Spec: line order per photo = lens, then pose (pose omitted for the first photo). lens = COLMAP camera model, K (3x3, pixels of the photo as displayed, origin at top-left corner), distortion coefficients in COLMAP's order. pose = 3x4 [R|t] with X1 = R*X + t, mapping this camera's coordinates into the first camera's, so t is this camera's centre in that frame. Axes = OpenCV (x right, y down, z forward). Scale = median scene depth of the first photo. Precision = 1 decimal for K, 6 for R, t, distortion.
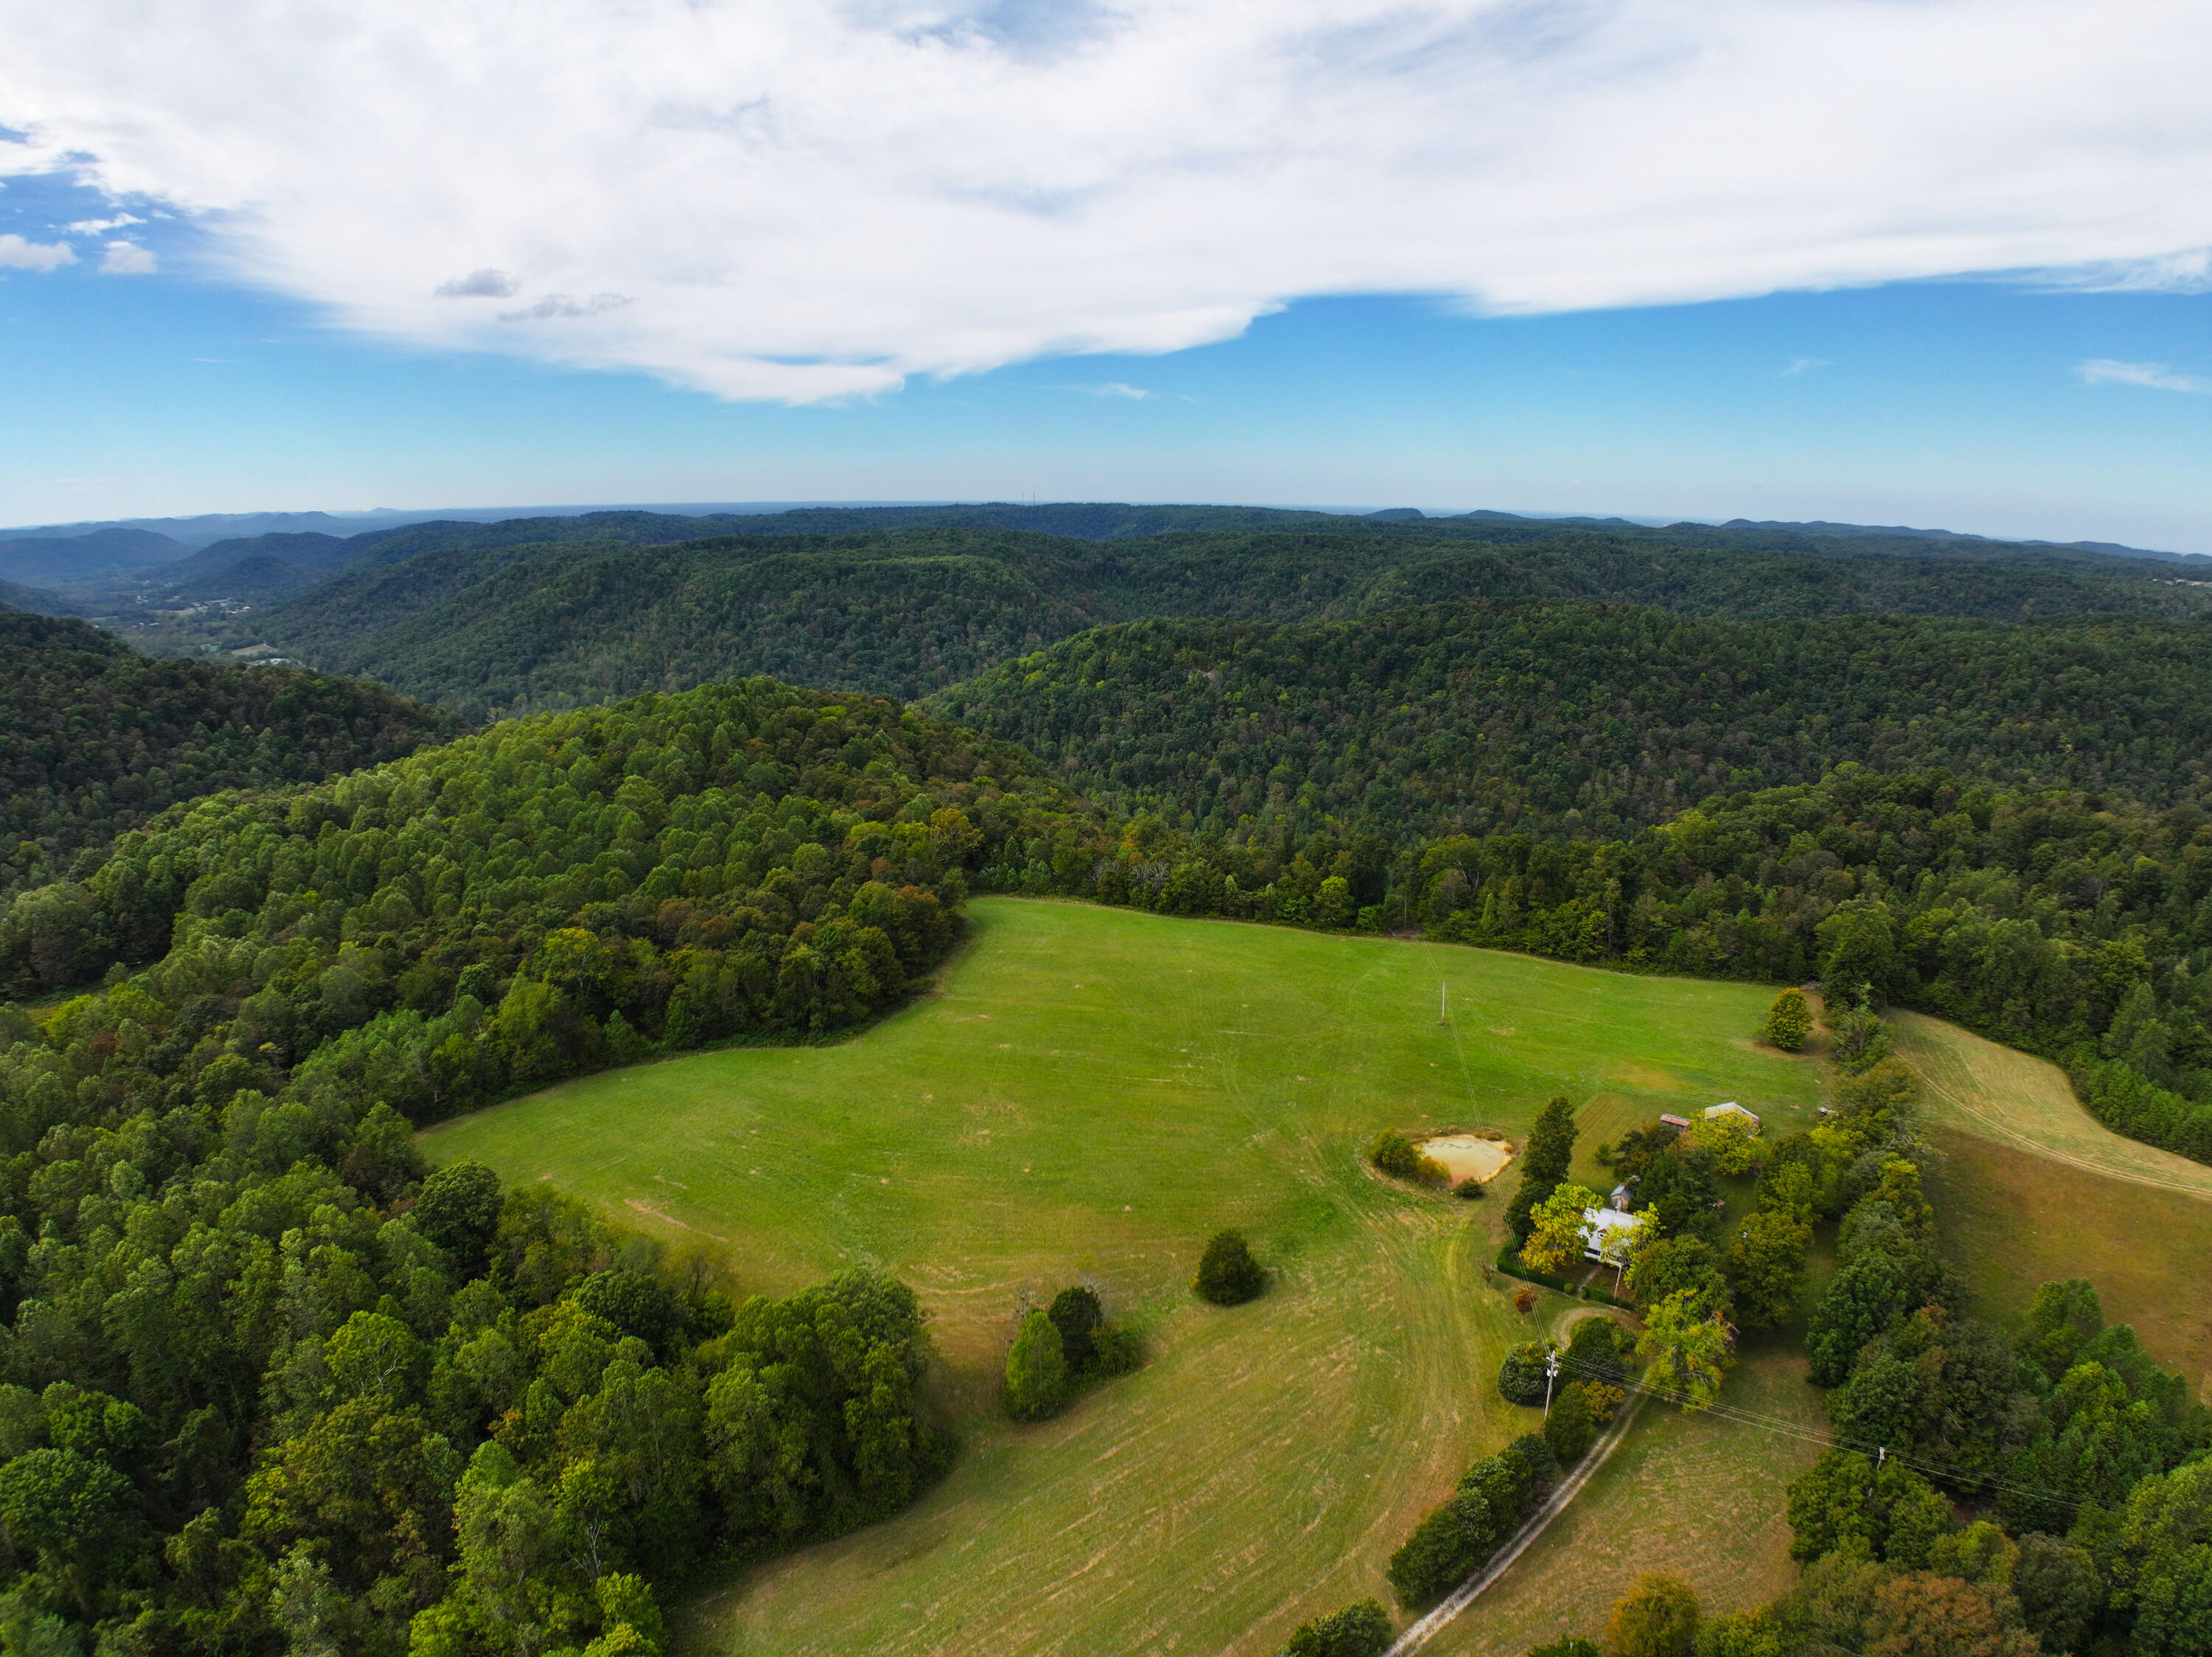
lens RADIAL K [[1403.4, 0, 1072.0], [0, 1403.4, 836.8], [0, 0, 1]] dist [-0.165504, 0.017214]
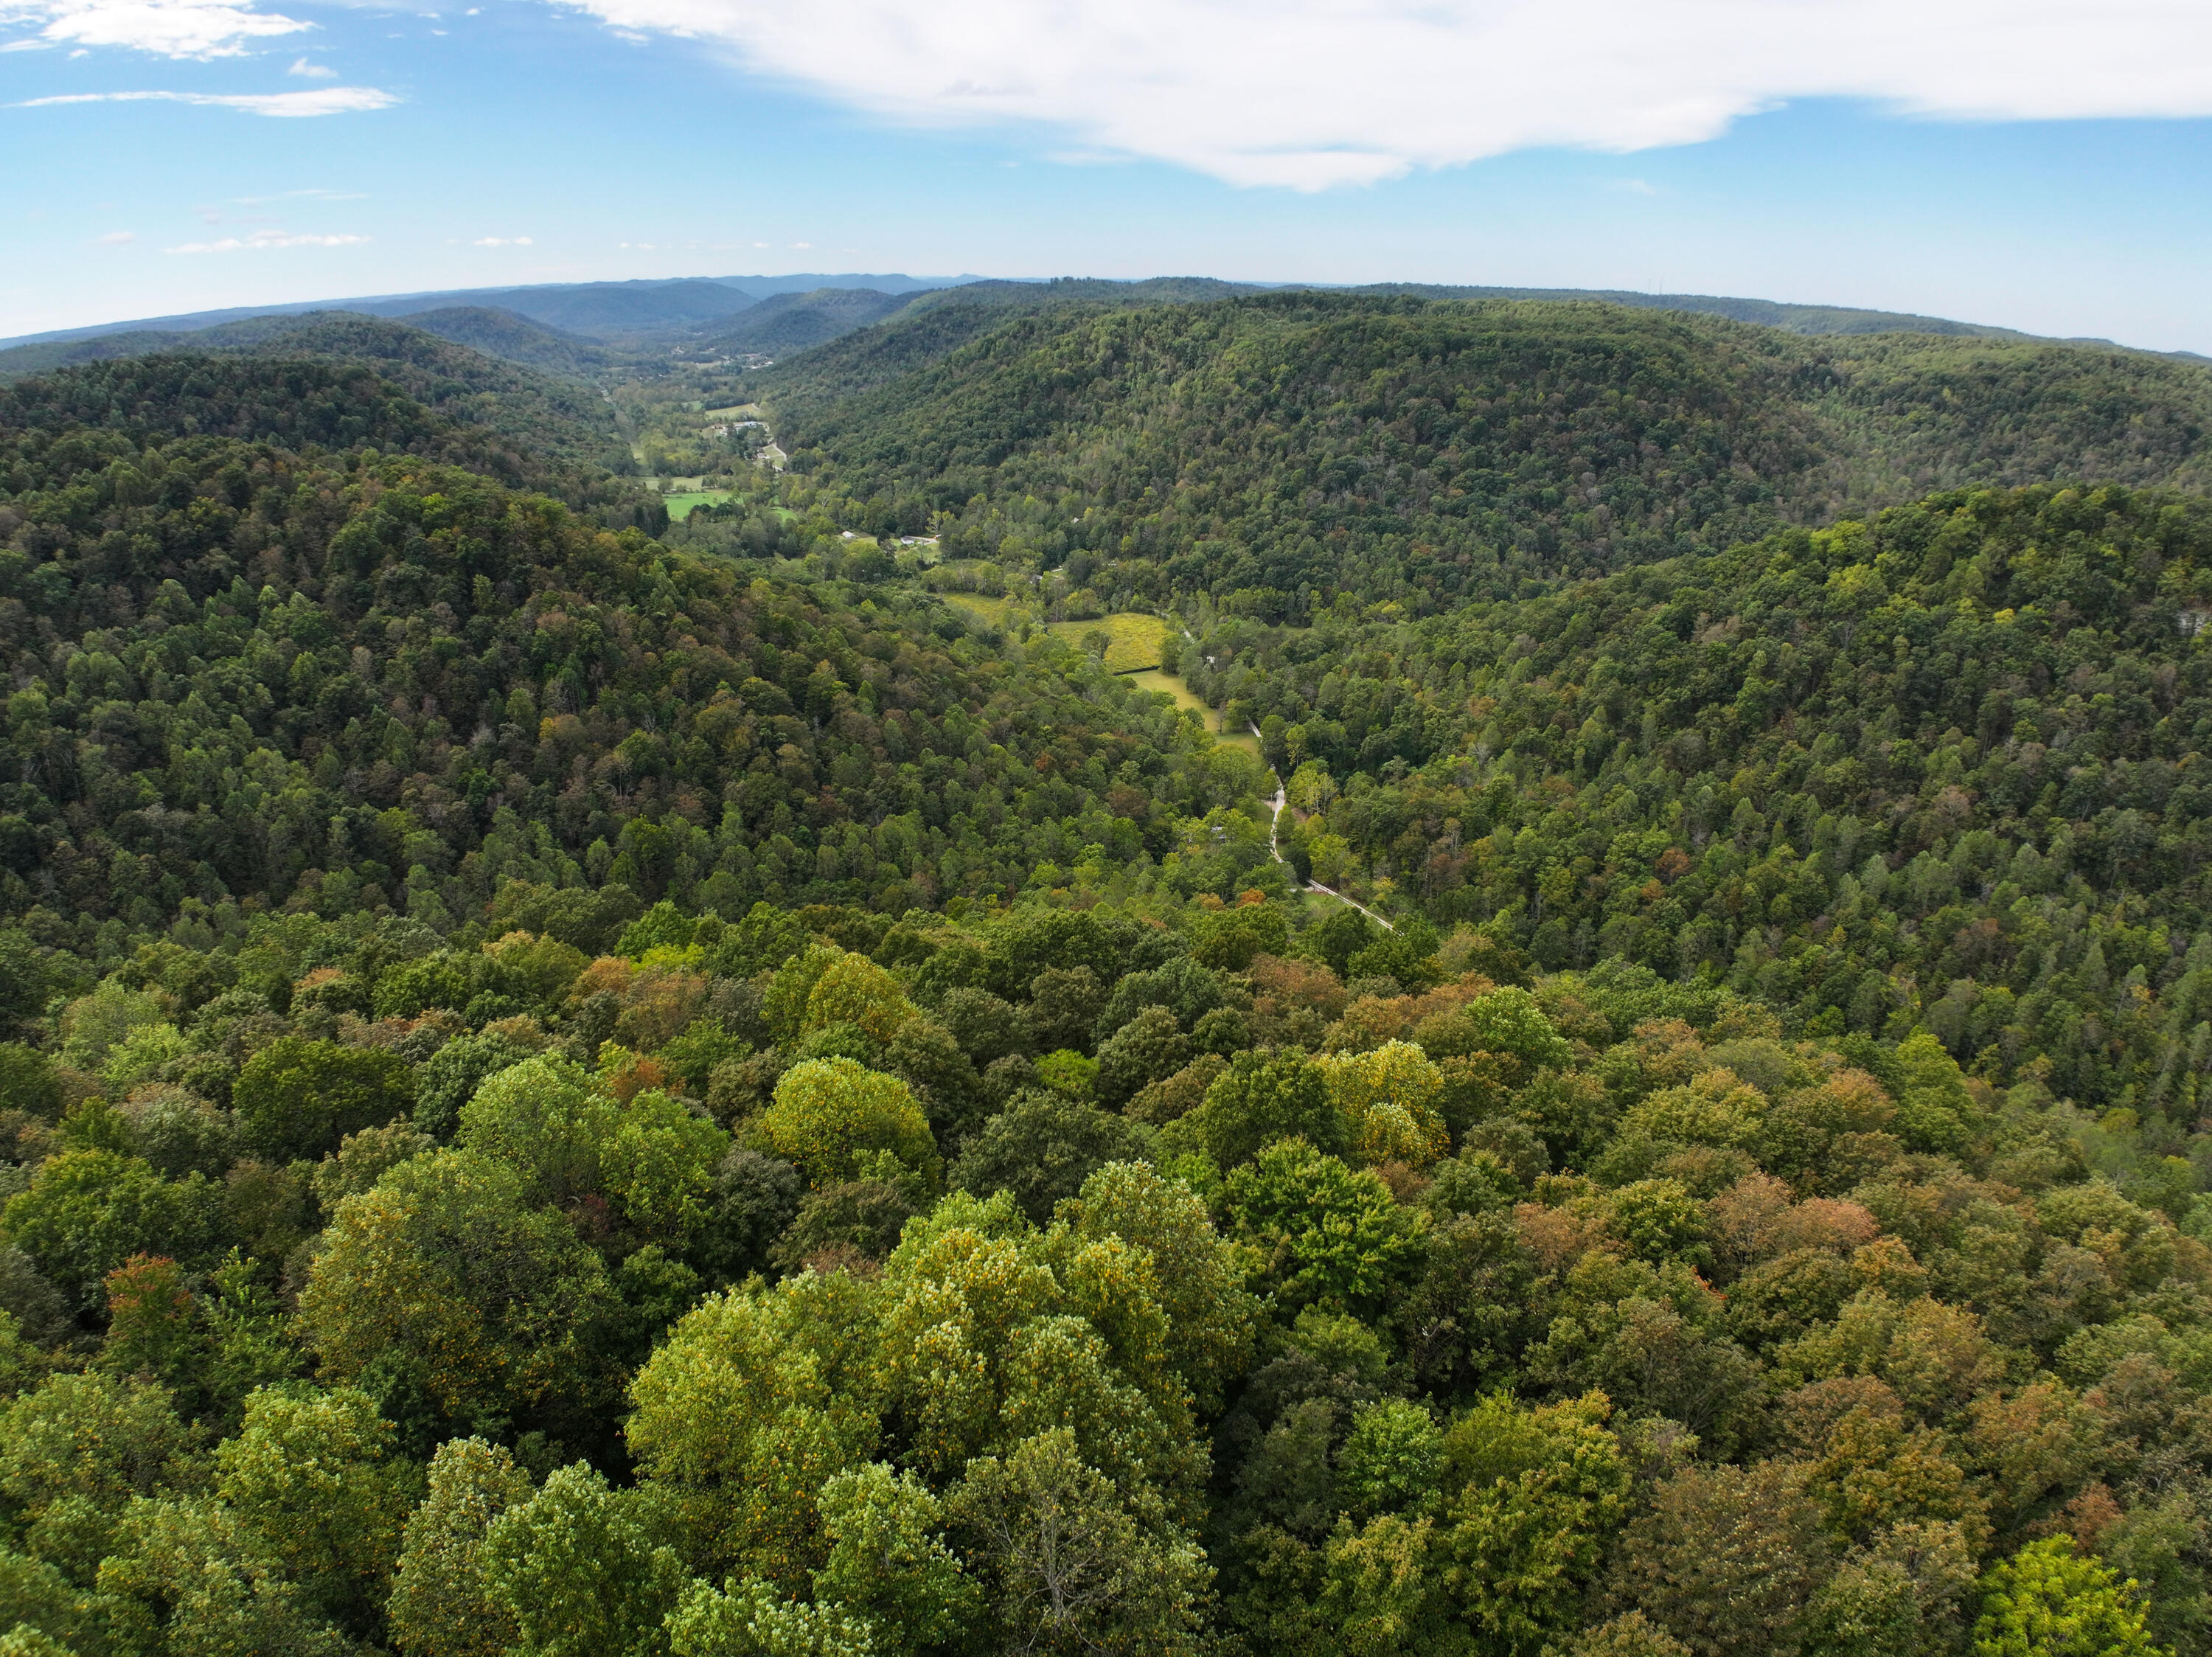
lens RADIAL K [[1416.1, 0, 1106.0], [0, 1416.1, 828.5], [0, 0, 1]] dist [-0.182230, 0.028256]
pose [[0.929535, 0.140726, -0.340825, -0.107571], [-0.092017, 0.983594, 0.155164, -0.084912], [0.357069, -0.112869, 0.927234, 0.524666]]
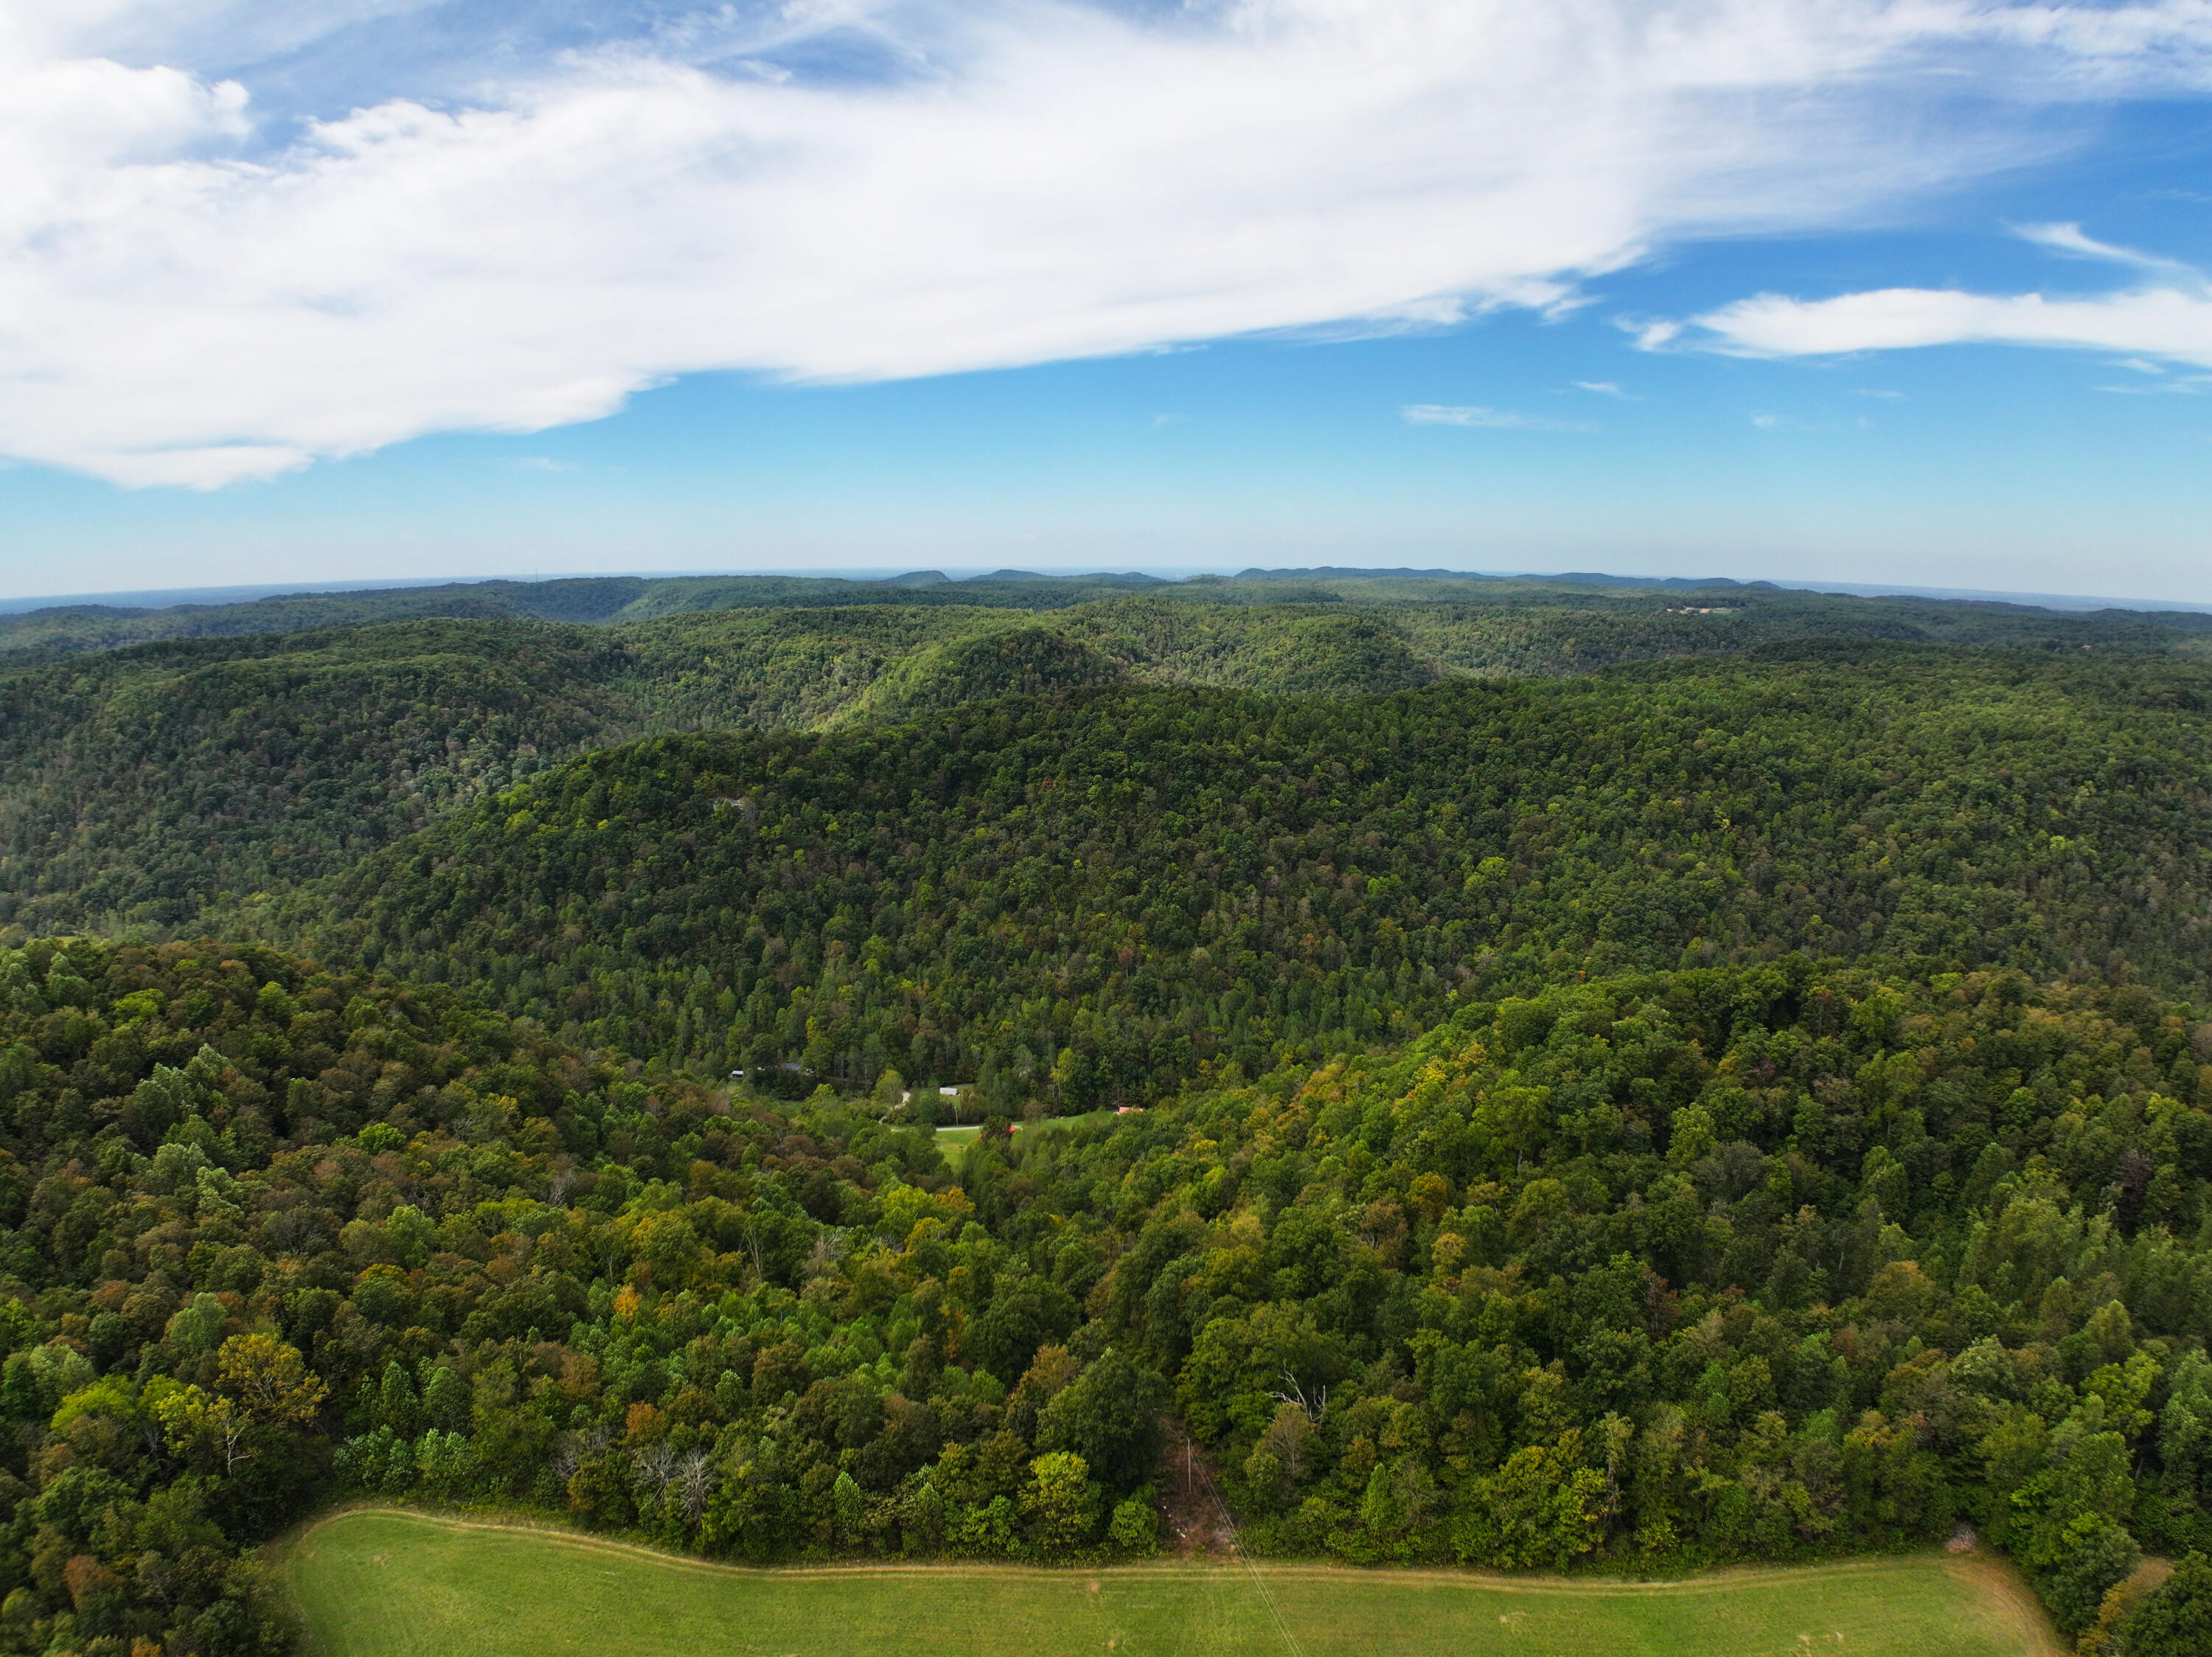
lens RADIAL K [[1416.1, 0, 1106.0], [0, 1416.1, 828.5], [0, 0, 1]] dist [-0.182230, 0.028256]
pose [[0.936240, -0.071794, 0.343948, 0.018820], [0.089280, 0.995383, -0.035252, -0.057653], [-0.339829, 0.063712, 0.938327, 0.180146]]
